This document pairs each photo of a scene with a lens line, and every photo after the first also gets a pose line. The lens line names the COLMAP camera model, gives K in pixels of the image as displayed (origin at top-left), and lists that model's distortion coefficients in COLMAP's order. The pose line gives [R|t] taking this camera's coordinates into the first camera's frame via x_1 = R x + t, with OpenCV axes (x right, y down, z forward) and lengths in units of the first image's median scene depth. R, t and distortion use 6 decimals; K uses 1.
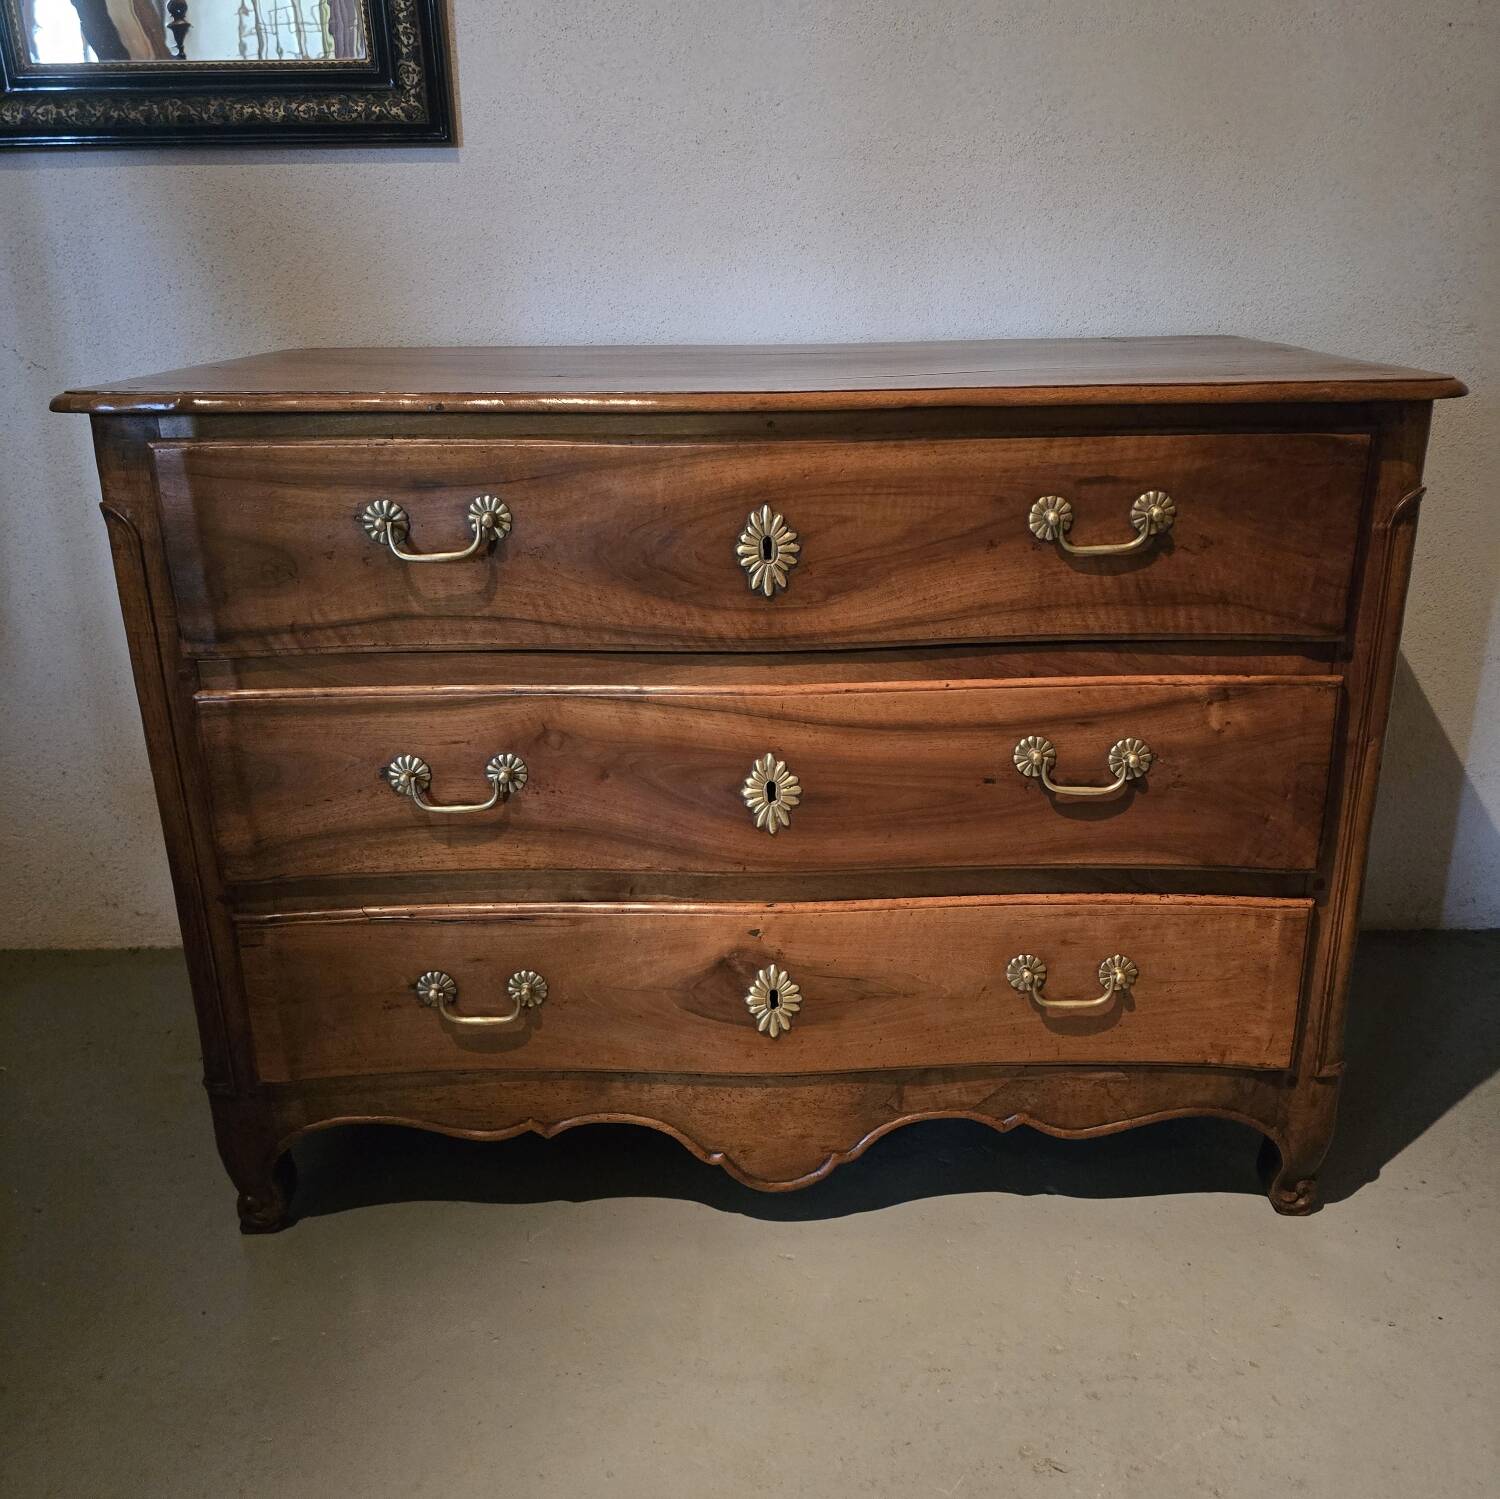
lens RADIAL K [[1393.7, 0, 769.9], [0, 1393.7, 732.1], [0, 0, 1]] dist [0.106323, -0.160243]
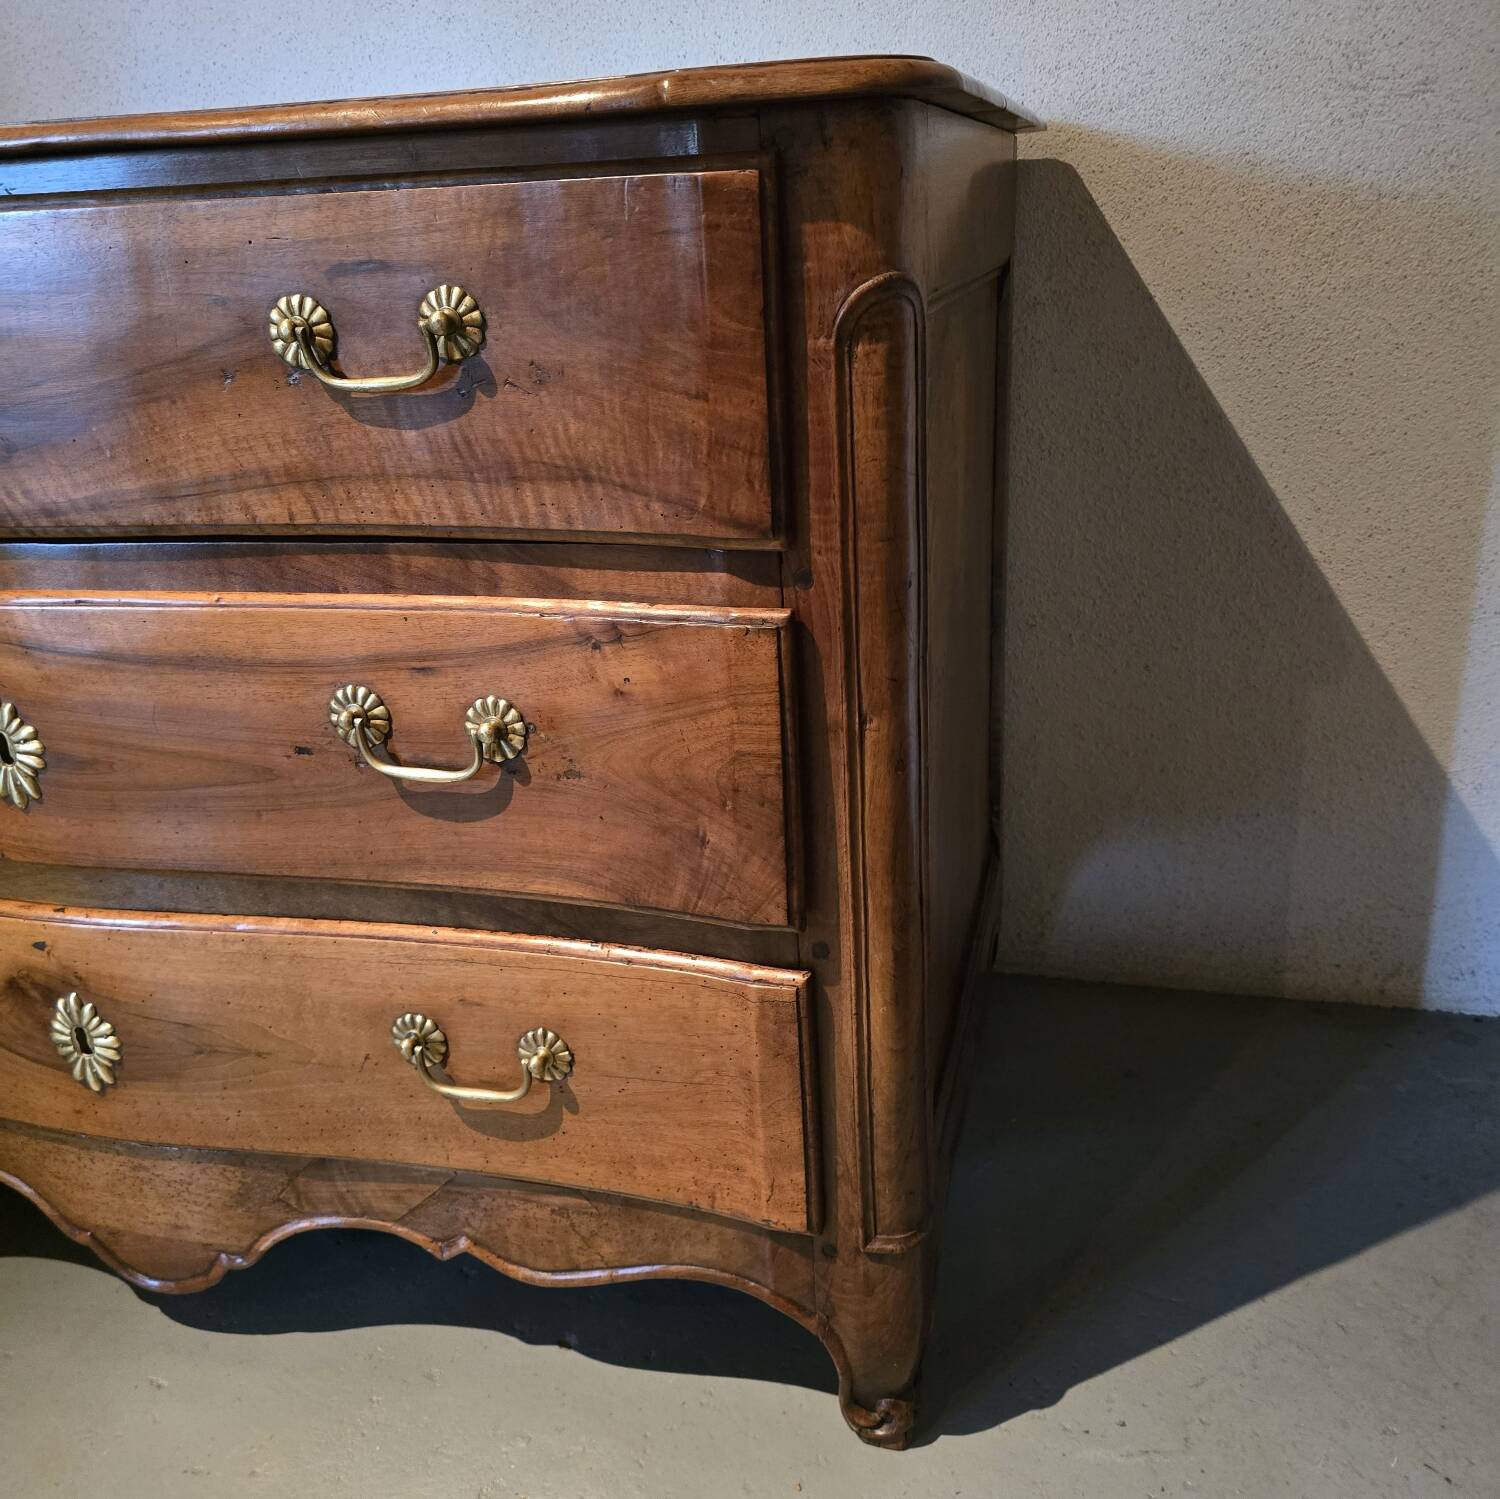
lens RADIAL K [[1386.2, 0, 749.2], [0, 1386.2, 722.4], [0, 0, 1]] dist [0.107197, -0.161676]
pose [[0.964525, 0.057704, -0.257609, 0.537646], [-0.049487, 0.998041, 0.038271, -0.013779], [0.259313, -0.024165, 0.965491, 0.432045]]
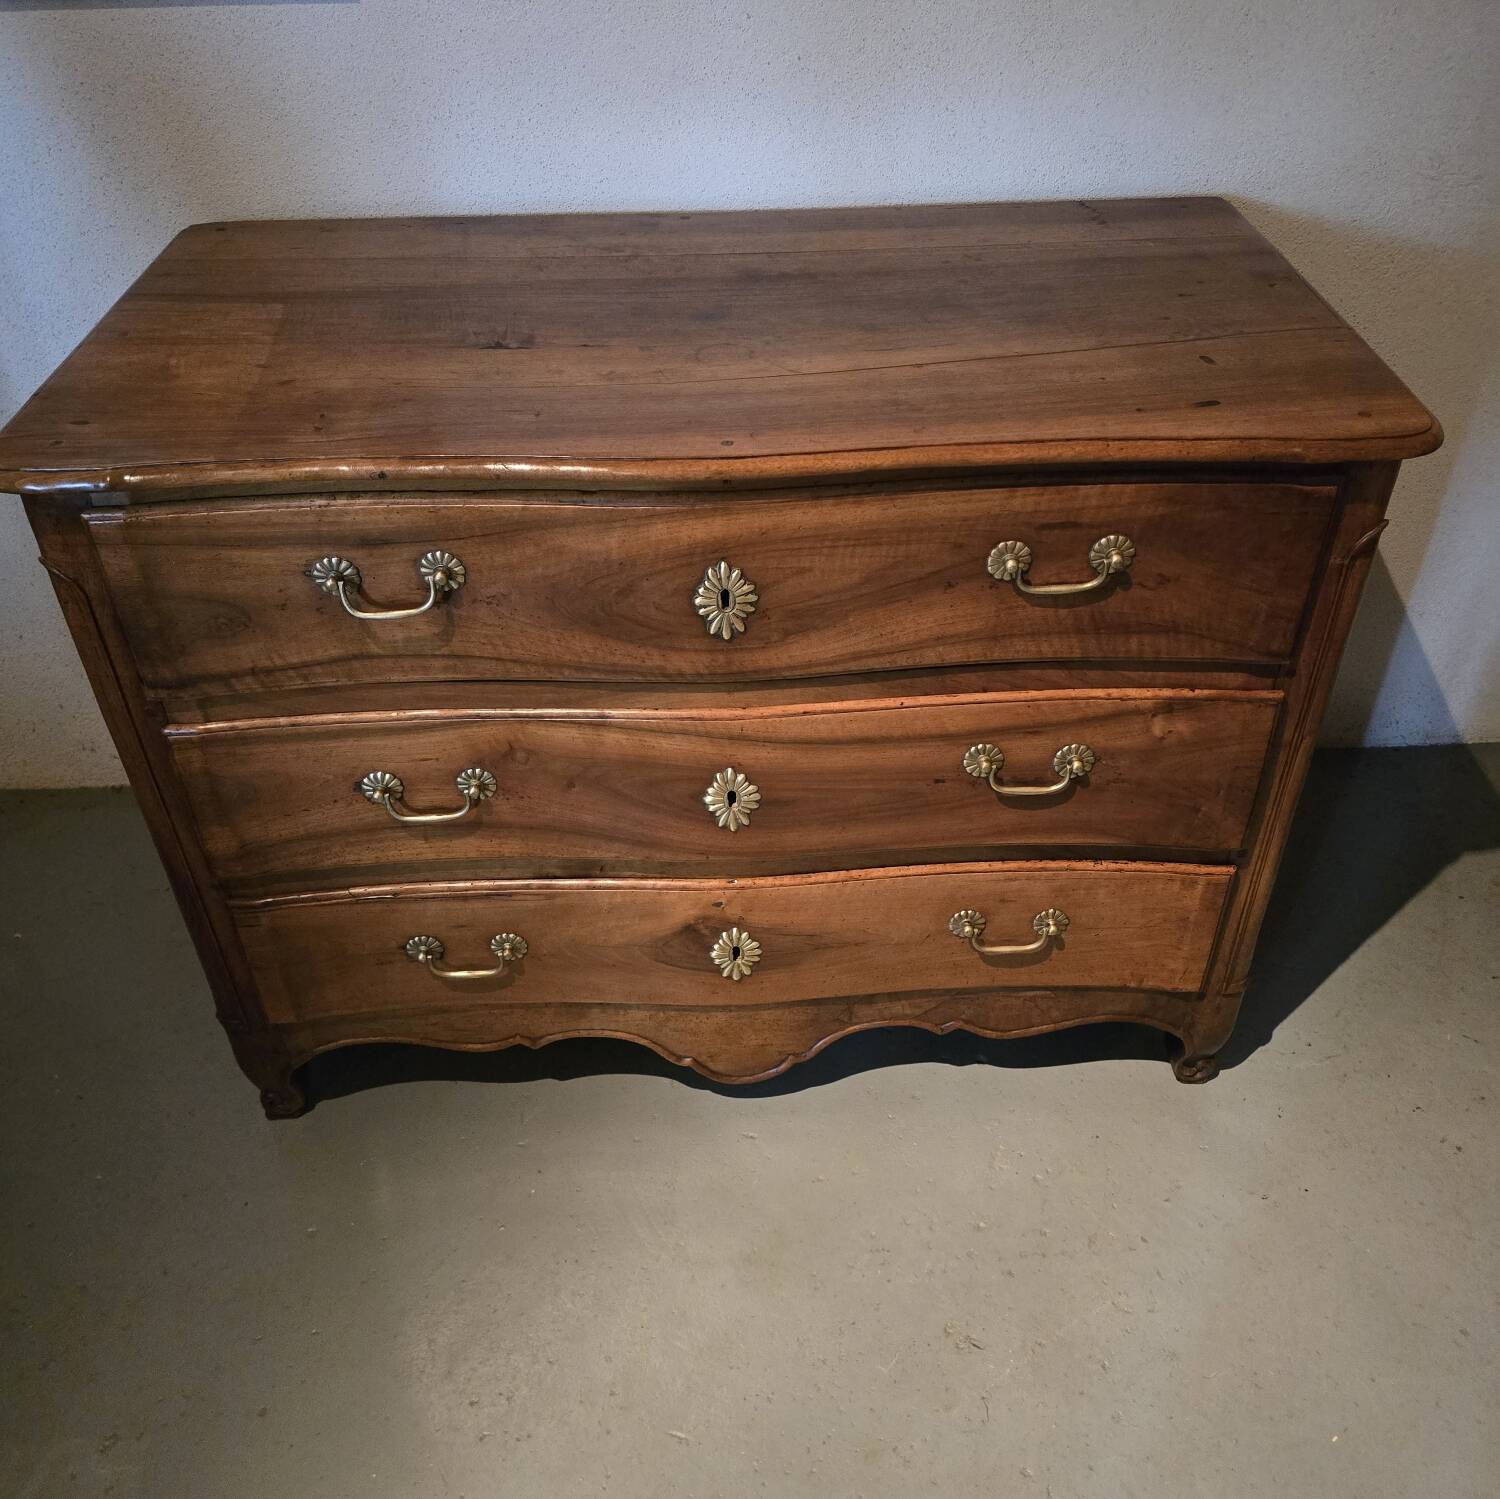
lens RADIAL K [[1394.4, 0, 754.1], [0, 1394.4, 750.3], [0, 0, 1]] dist [0.122313, -0.213213]
pose [[0.999649, -0.016474, 0.020747, -0.003453], [0.008831, 0.945556, 0.325339, -0.336564], [-0.024977, -0.325042, 0.945370, 0.020277]]
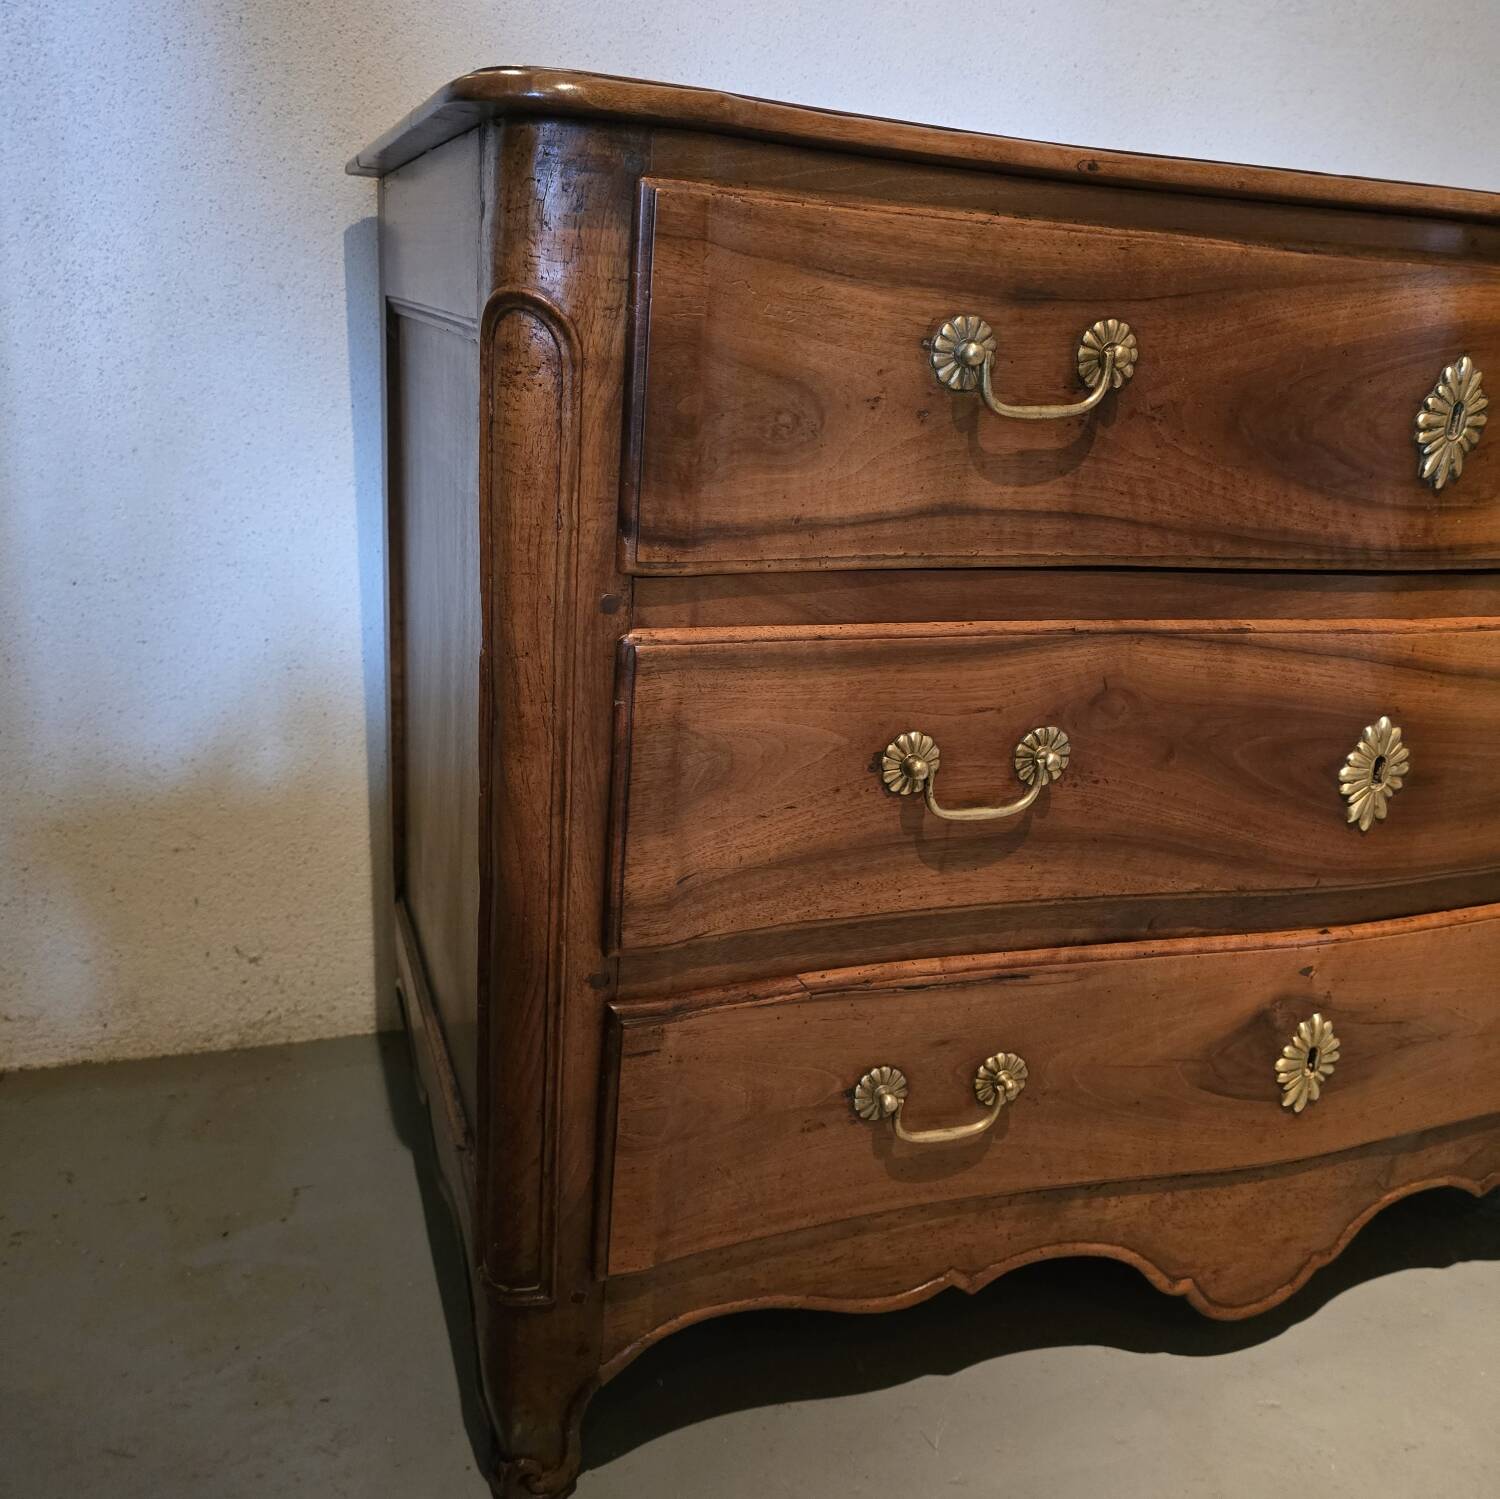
lens RADIAL K [[1429.5, 0, 754.4], [0, 1429.5, 729.1], [0, 0, 1]] dist [0.101410, -0.223196]
pose [[0.942106, -0.024748, 0.334401, -0.551422], [0.029811, 0.999505, -0.010014, 0.019667], [-0.333987, 0.019403, 0.942378, 0.414733]]
